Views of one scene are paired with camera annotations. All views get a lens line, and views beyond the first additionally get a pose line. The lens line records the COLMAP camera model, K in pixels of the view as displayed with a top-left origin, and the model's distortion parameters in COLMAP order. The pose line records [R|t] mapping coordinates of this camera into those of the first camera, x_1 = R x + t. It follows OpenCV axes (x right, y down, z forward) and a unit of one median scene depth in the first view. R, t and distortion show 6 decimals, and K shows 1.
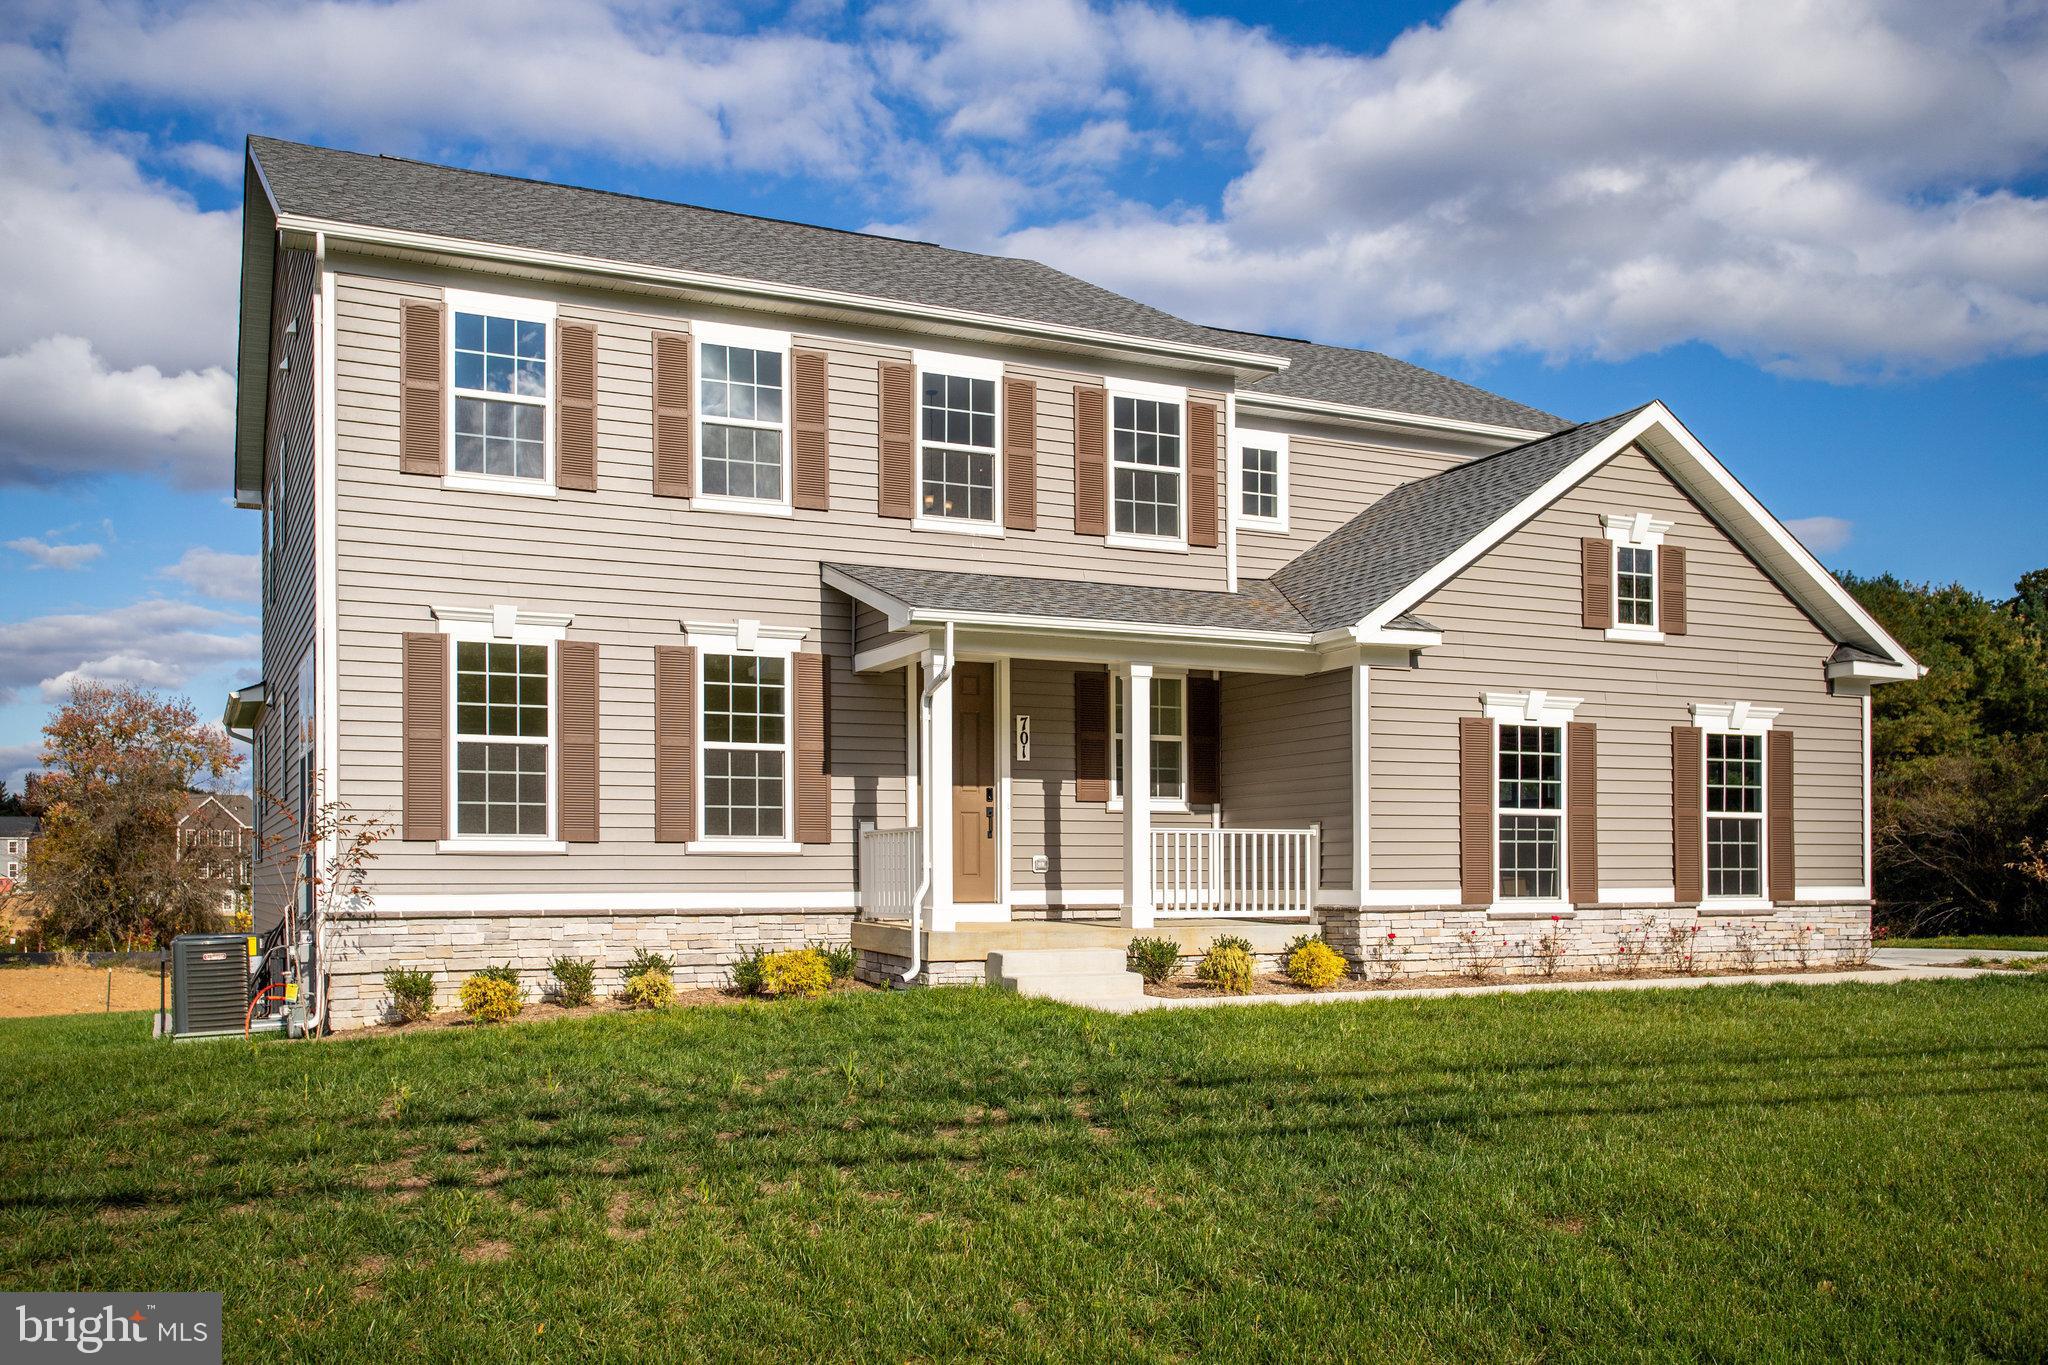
lens RADIAL K [[1808.6, 0, 1018.1], [0, 1808.6, 840.4], [0, 0, 1]] dist [0.046123, -0.000093]
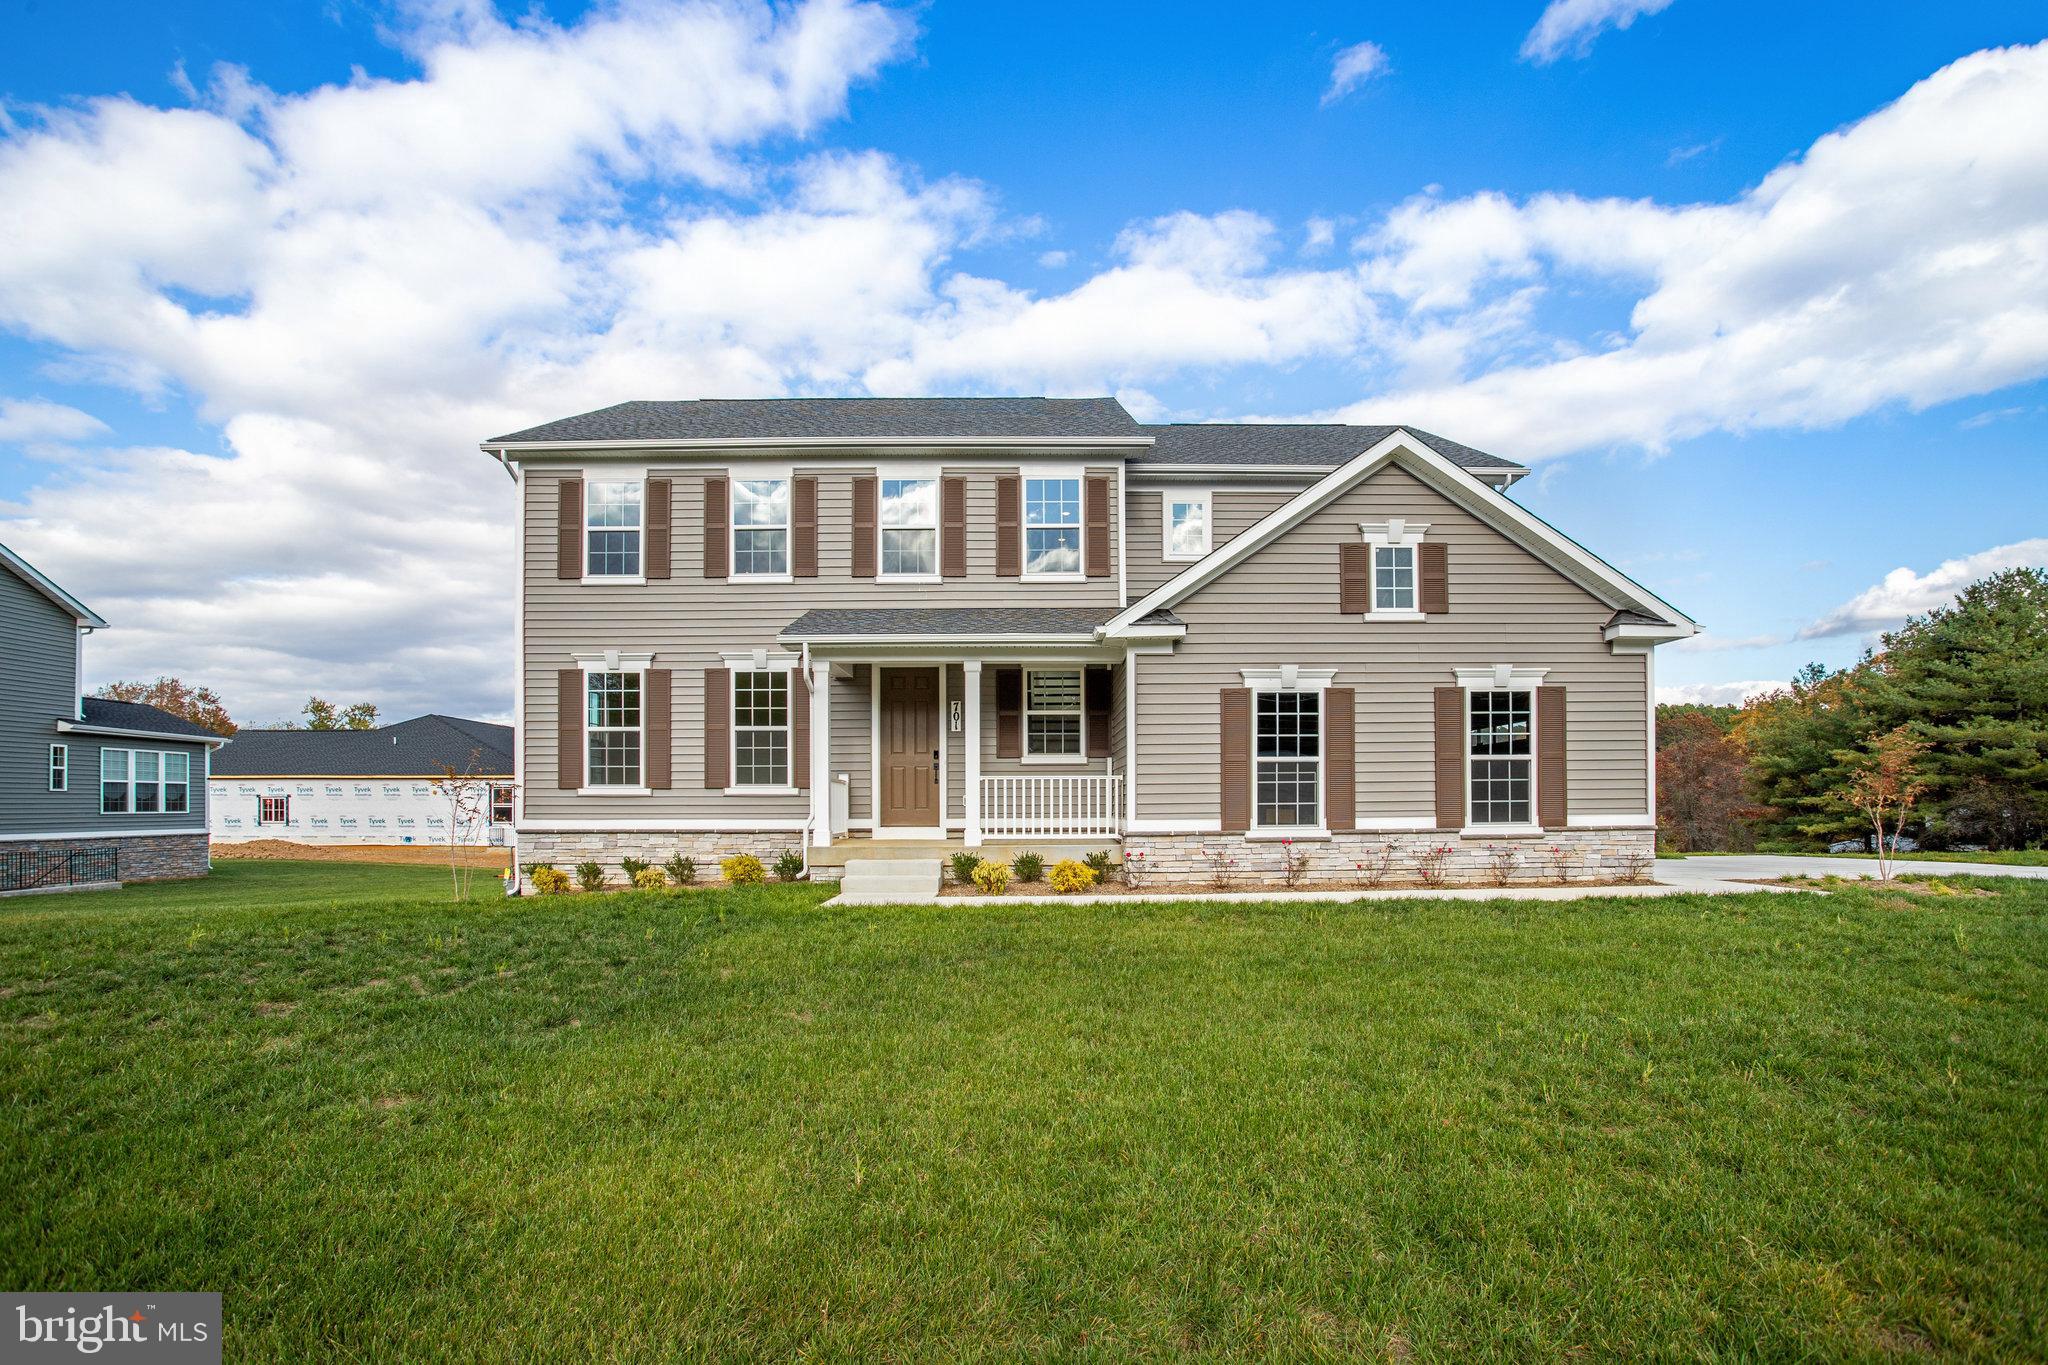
lens RADIAL K [[1096.5, 0, 1016.6], [0, 1096.5, 805.9], [0, 0, 1]] dist [-0.000305, -0.000071]
pose [[0.903081, -0.003010, -0.429459, 0.448871], [0.011403, 0.999791, 0.016970, 0.002882], [0.429319, -0.020222, 0.902927, 0.206176]]
